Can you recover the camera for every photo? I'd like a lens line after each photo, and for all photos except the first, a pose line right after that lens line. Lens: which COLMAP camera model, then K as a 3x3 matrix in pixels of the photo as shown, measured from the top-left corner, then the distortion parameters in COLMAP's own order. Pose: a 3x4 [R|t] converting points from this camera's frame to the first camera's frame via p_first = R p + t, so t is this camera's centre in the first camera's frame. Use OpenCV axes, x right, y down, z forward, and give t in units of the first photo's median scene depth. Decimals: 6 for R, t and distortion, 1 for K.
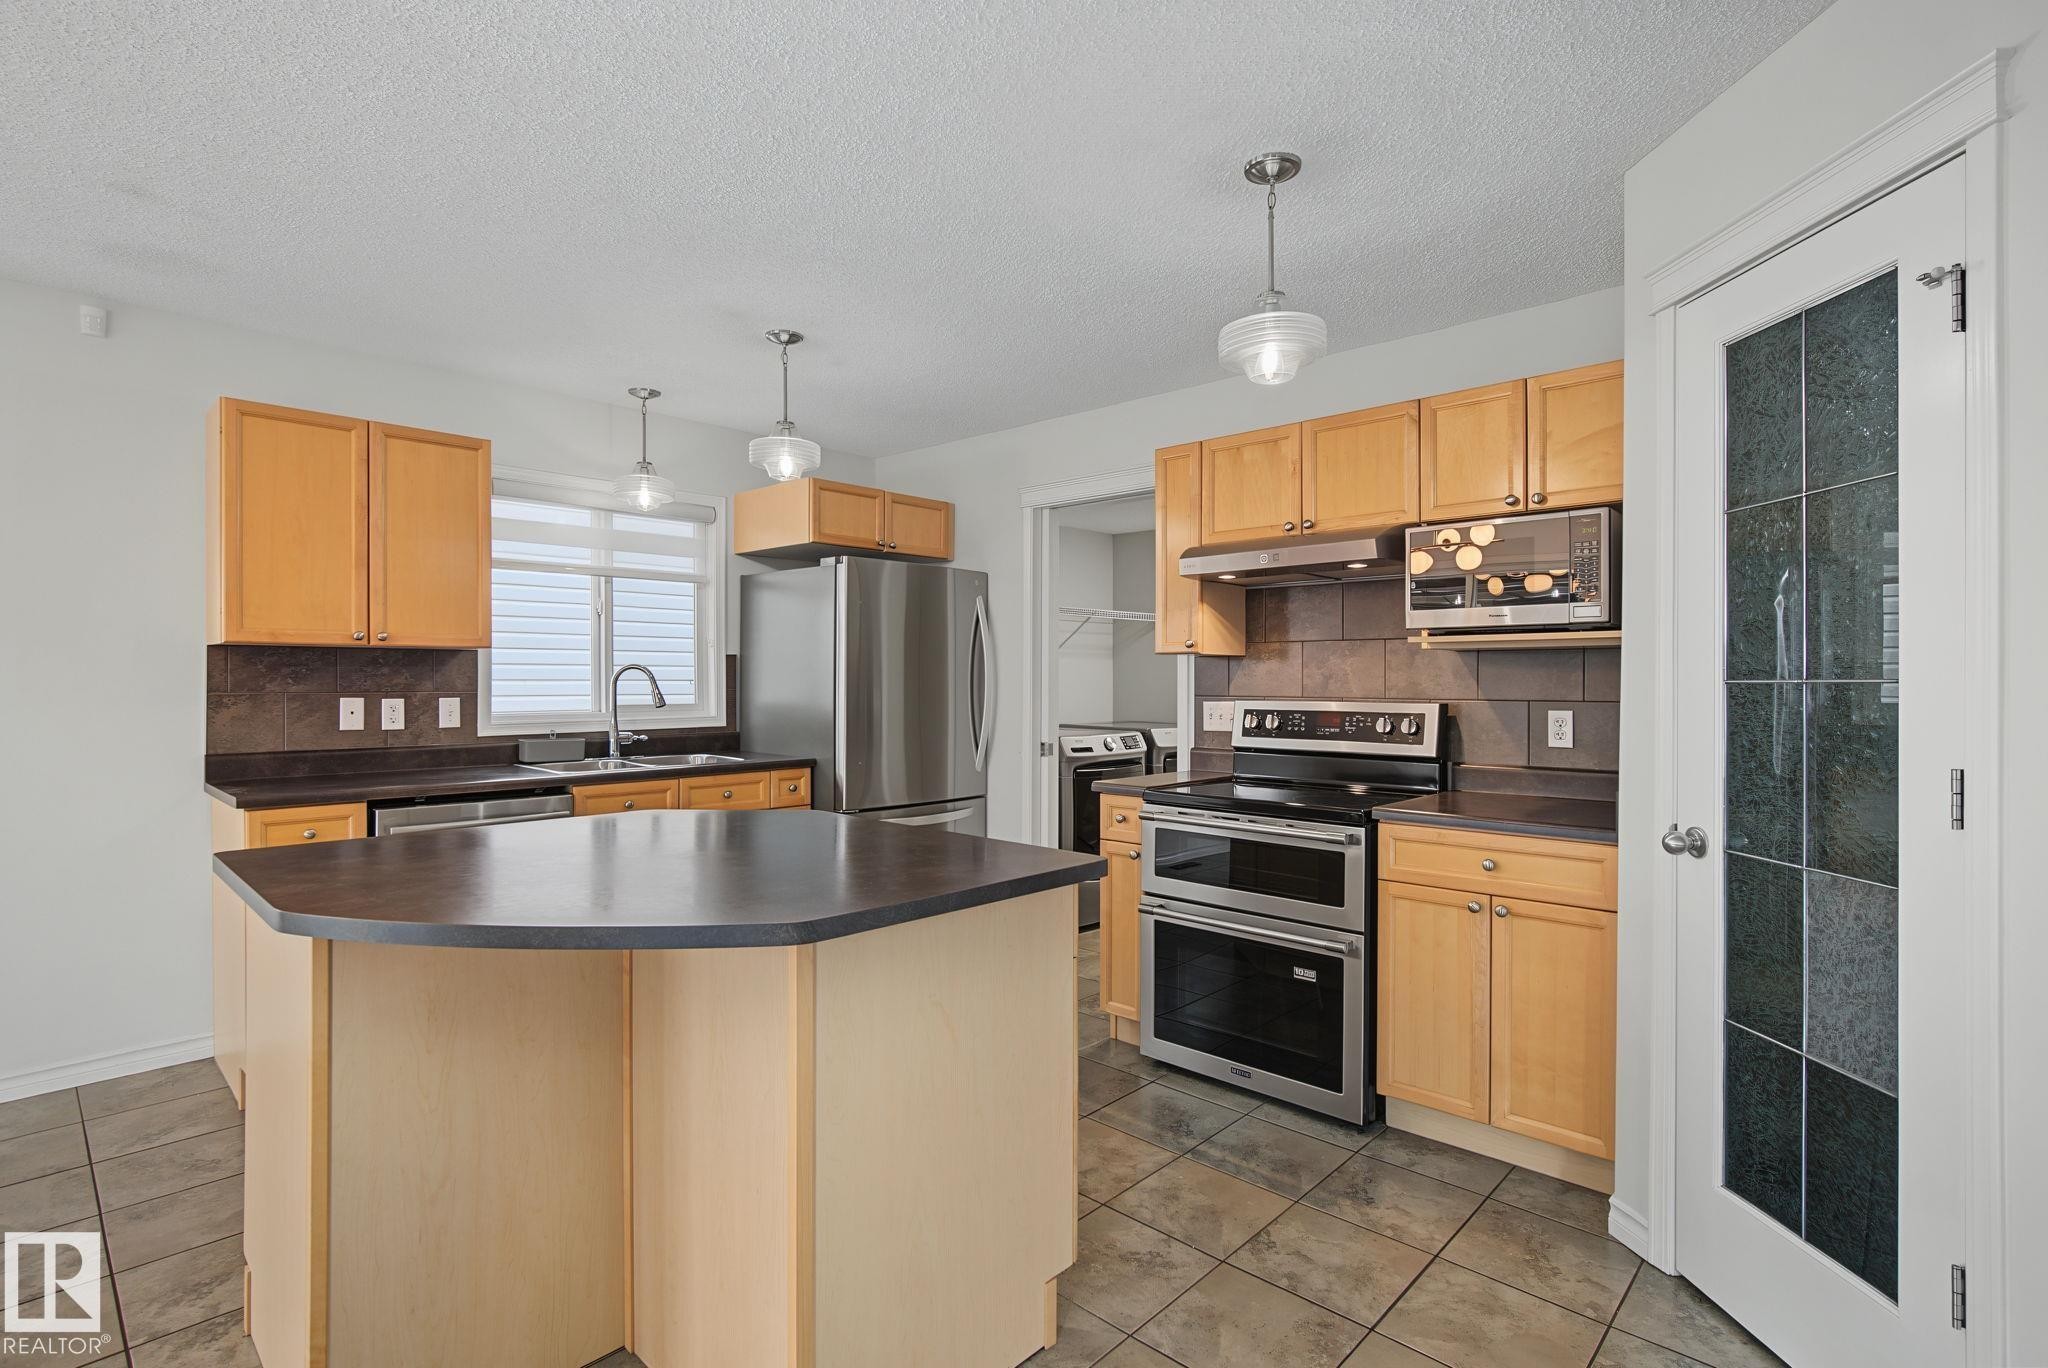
lens RADIAL K [[985.1, 0, 1016.2], [0, 985.1, 682.9], [0, 0, 1]] dist [-0.002252, 0.002408]
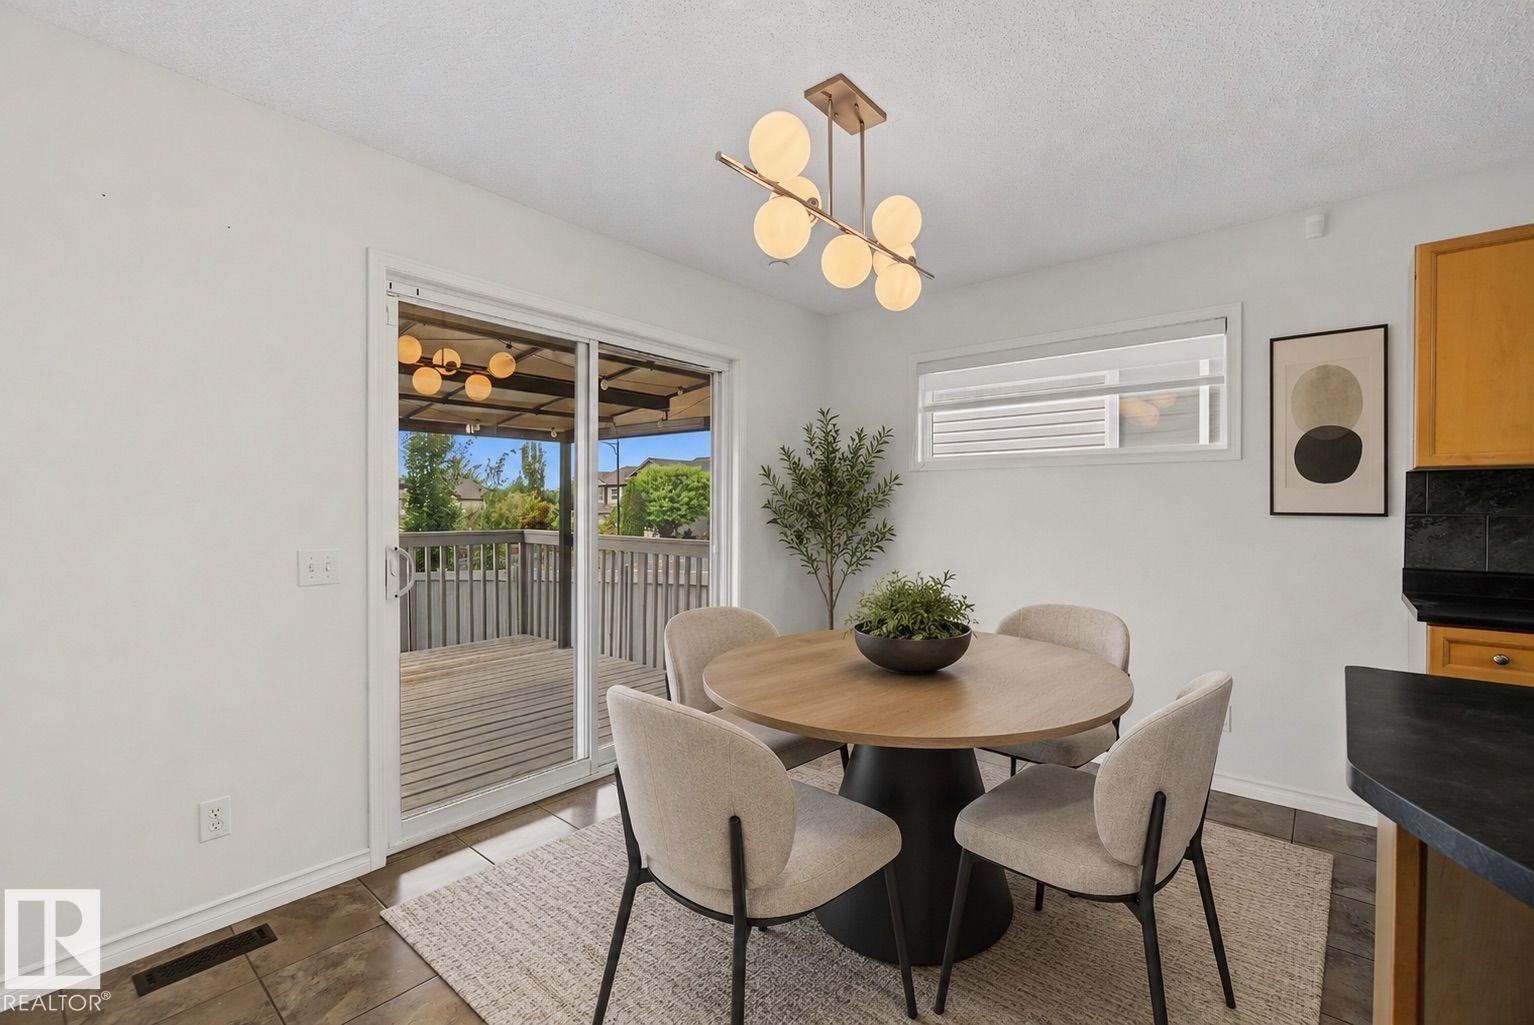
lens RADIAL K [[663.1, 0, 770.9], [0, 663.1, 512.4], [0, 0, 1]] dist [-0.008460, 0.002839]
pose [[0.061863, 0.003473, -0.998079, -0.100456], [-0.006738, 0.999973, 0.003062, 0.010153], [0.998062, 0.006536, 0.061884, 0.208600]]
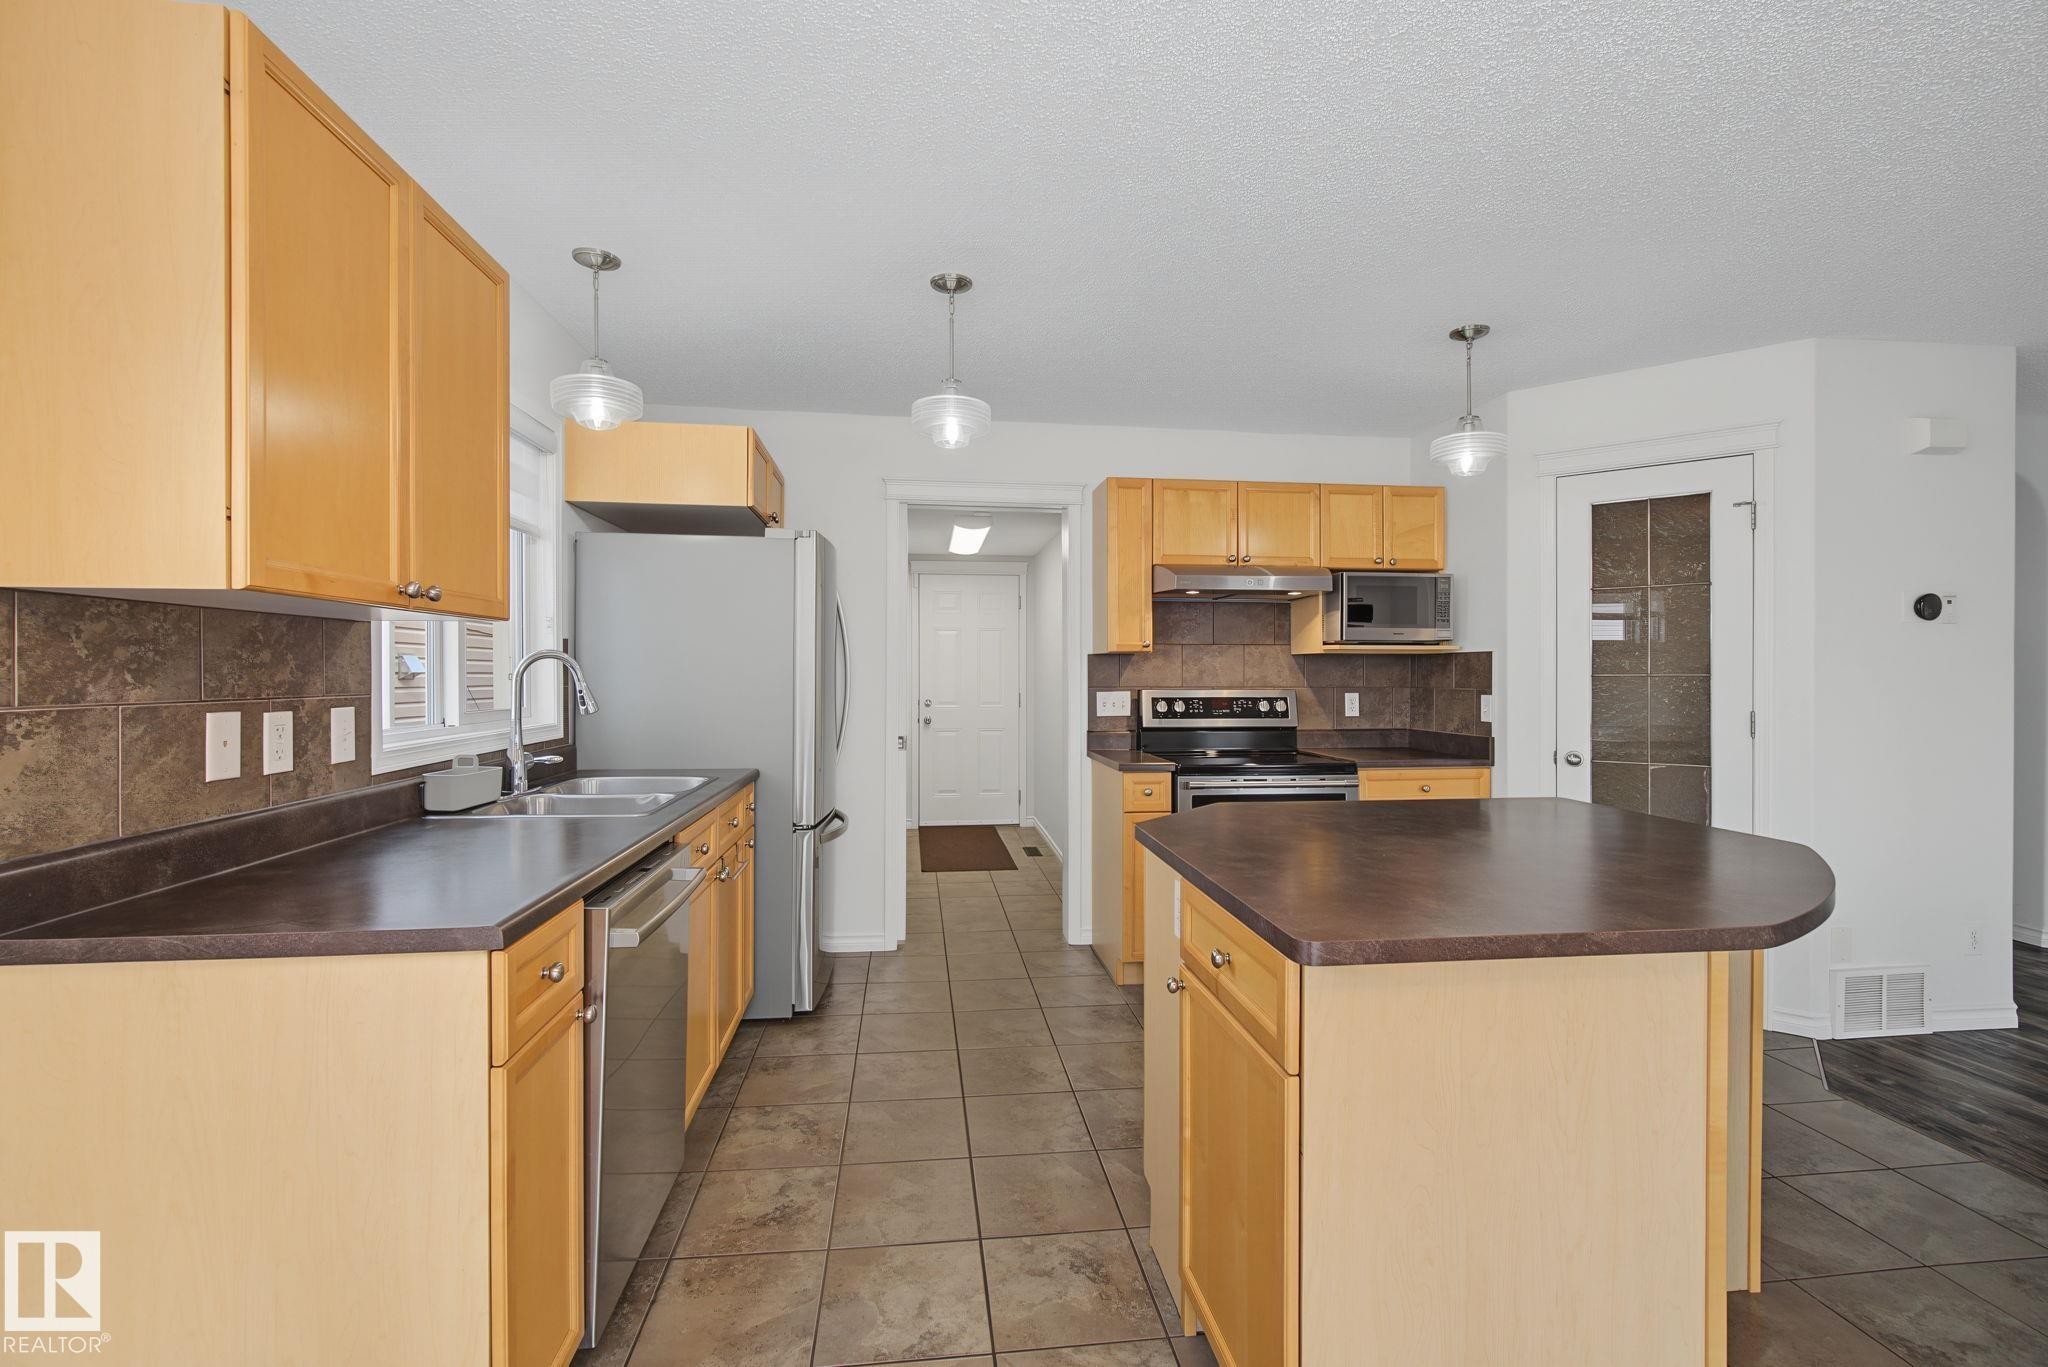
lens RADIAL K [[885.2, 0, 1023.6], [0, 885.2, 678.6], [0, 0, 1]] dist [-0.008460, 0.002839]
pose [[0.631393, -0.004625, 0.775449, -0.786336], [0.001503, 0.999988, 0.004740, -0.002792], [-0.775462, -0.001827, 0.631392, 0.440882]]
